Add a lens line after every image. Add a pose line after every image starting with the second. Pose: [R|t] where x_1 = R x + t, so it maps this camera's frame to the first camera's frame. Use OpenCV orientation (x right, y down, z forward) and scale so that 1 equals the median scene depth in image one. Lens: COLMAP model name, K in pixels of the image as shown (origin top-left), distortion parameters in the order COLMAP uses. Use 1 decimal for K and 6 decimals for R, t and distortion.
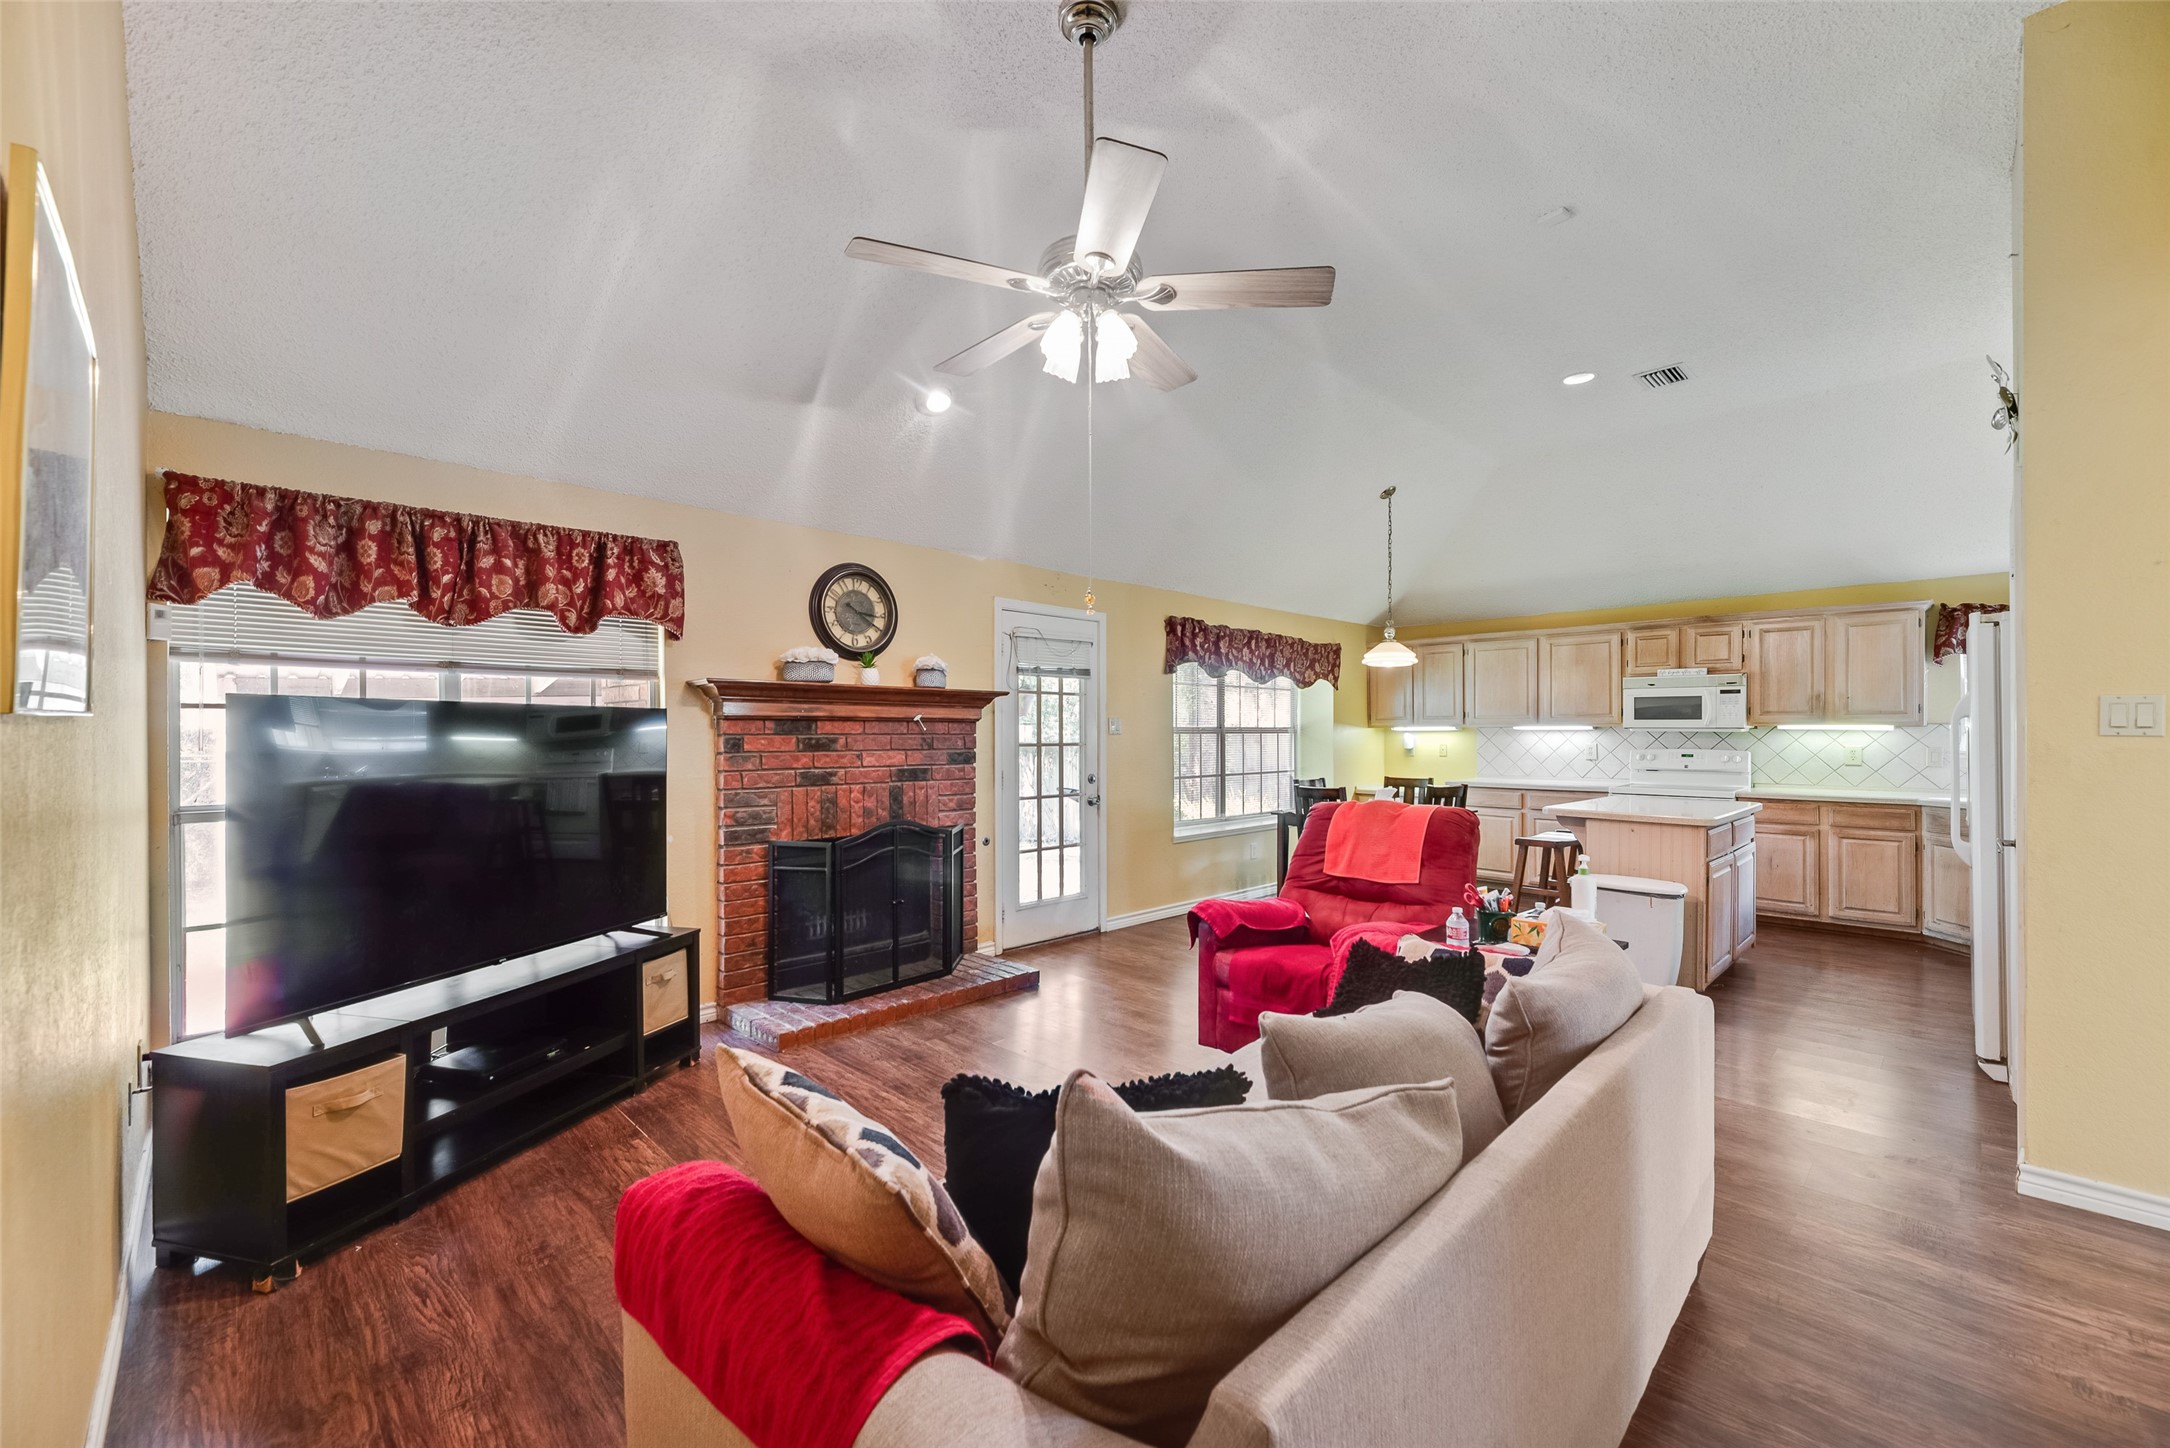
lens RADIAL K [[892.6, 0, 1077.8], [0, 892.6, 734.1], [0, 0, 1]] dist [-0.003689, 0.001164]
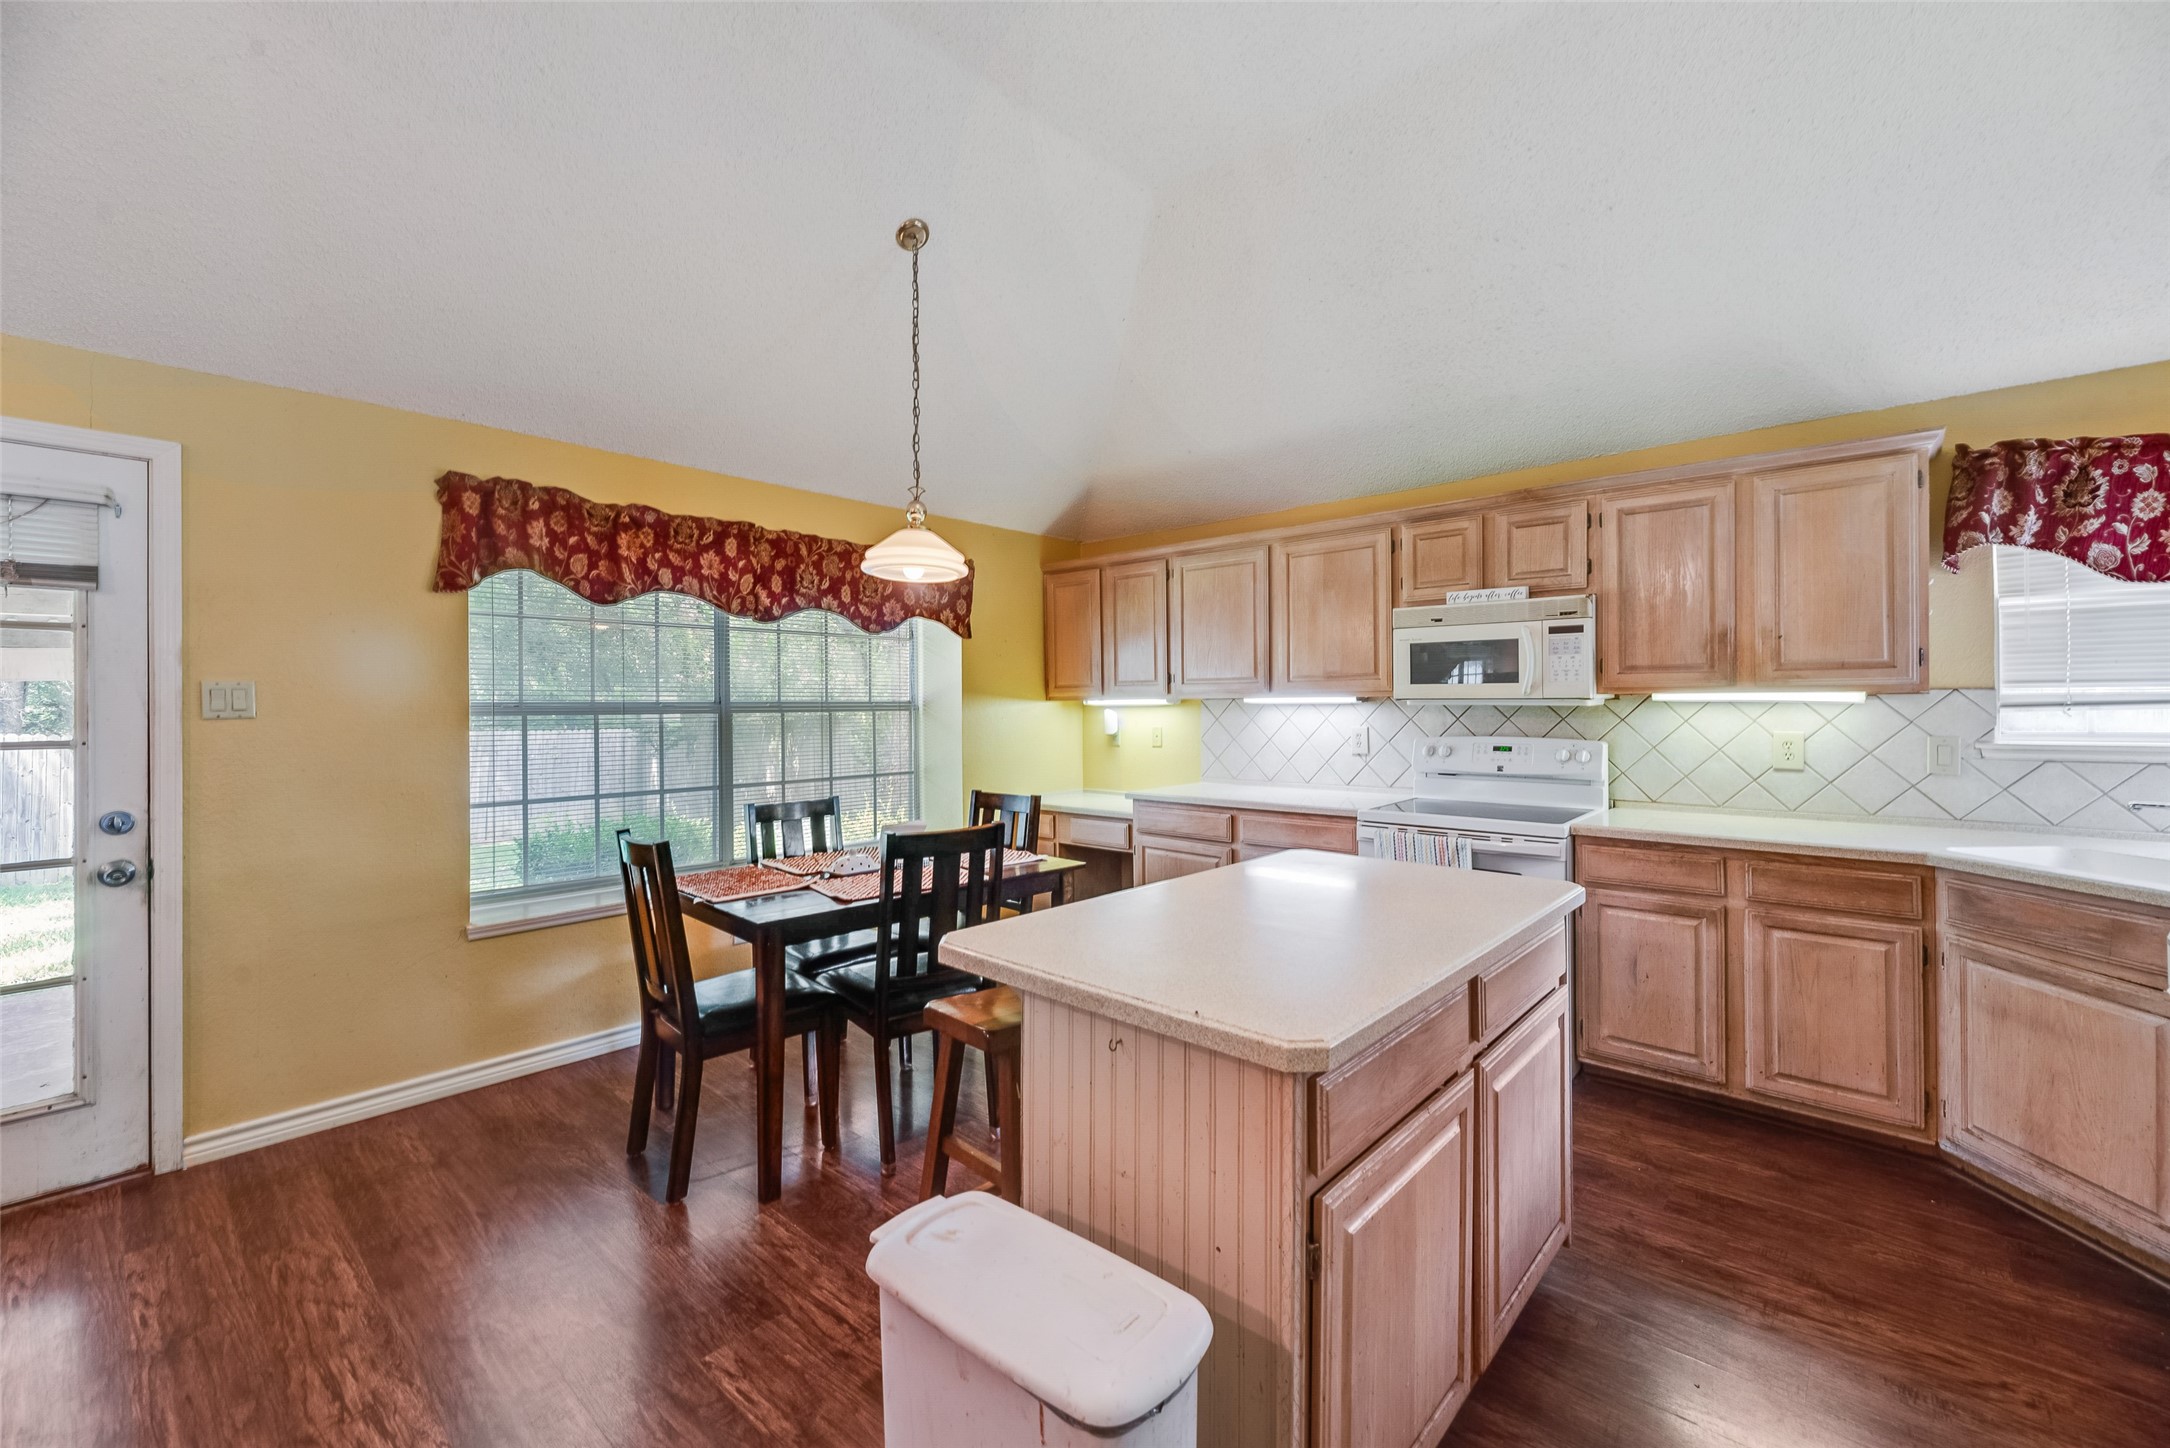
lens RADIAL K [[892.6, 0, 1096.0], [0, 892.6, 705.5], [0, 0, 1]] dist [-0.003689, 0.001164]
pose [[0.997775, -0.004700, 0.066513, 0.429059], [0.004777, 0.999988, -0.001005, -0.003599], [-0.066507, 0.001321, 0.997785, 0.503773]]
